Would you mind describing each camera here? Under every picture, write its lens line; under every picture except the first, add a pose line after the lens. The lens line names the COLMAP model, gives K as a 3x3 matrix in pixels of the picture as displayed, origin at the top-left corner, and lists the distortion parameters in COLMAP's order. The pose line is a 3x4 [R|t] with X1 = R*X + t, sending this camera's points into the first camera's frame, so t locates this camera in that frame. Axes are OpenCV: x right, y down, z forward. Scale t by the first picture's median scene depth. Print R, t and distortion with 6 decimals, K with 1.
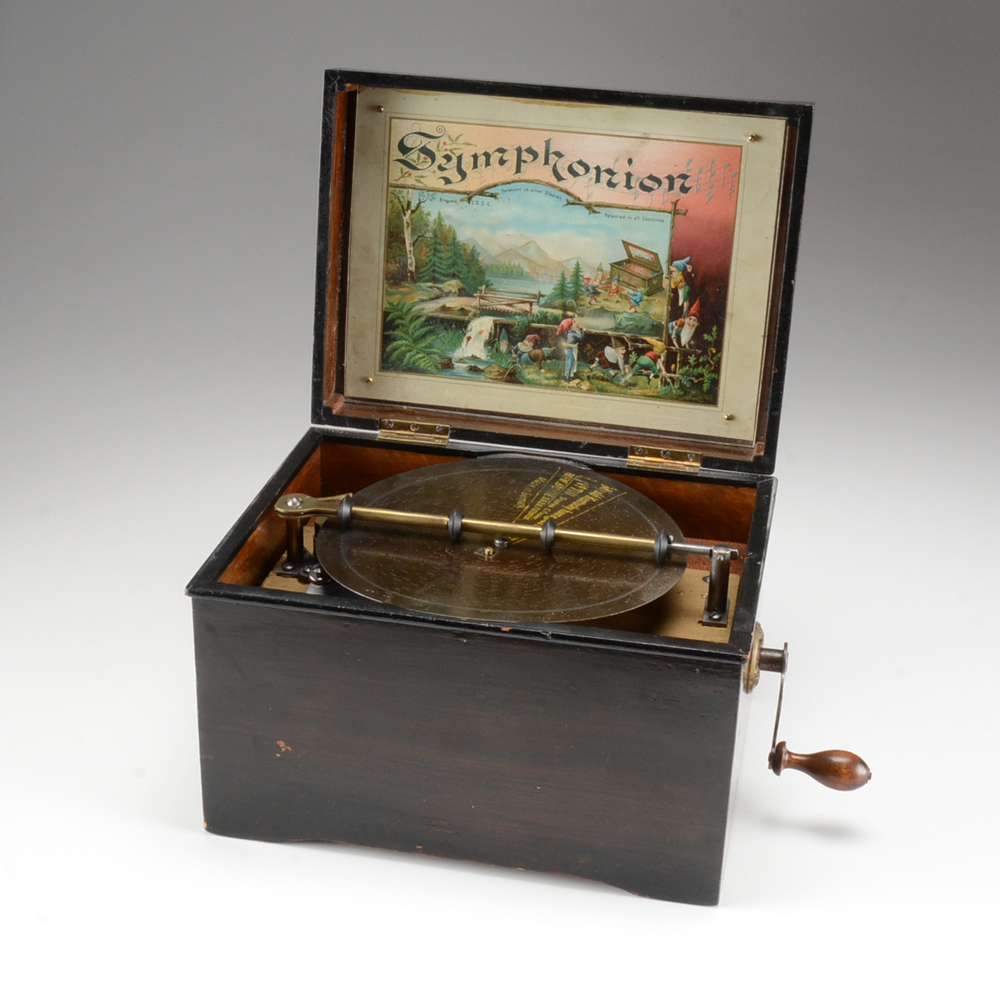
lens RADIAL K [[1891.7, 0, 500.0], [0, 1891.7, 499.5], [0, 0, 1]] dist [-0.048743, -0.074942]
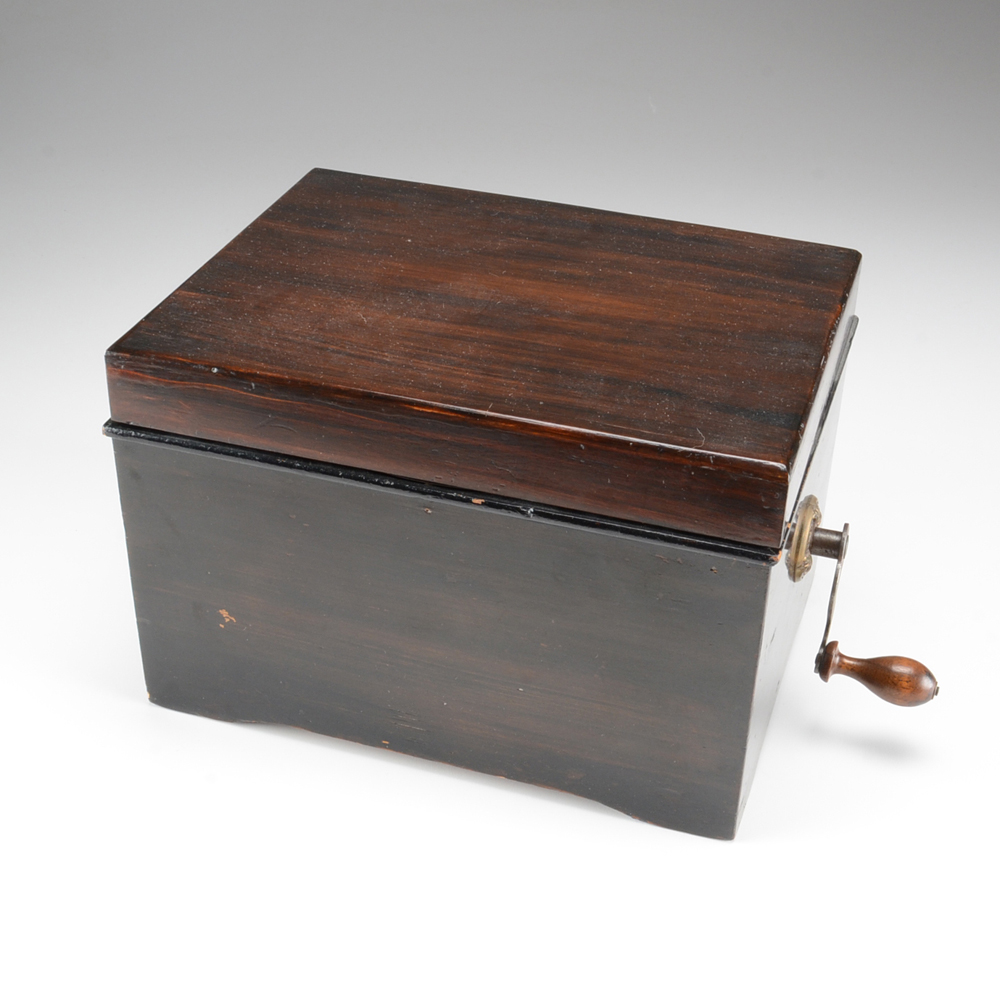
lens RADIAL K [[1678.8, 0, 500.0], [0, 1678.8, 499.5], [0, 0, 1]] dist [-0.039679, -0.063807]
pose [[0.993686, 0.057931, -0.096082, 0.071403], [-0.045899, 0.991341, 0.123027, -0.017638], [0.102377, -0.117840, 0.987741, 0.265965]]
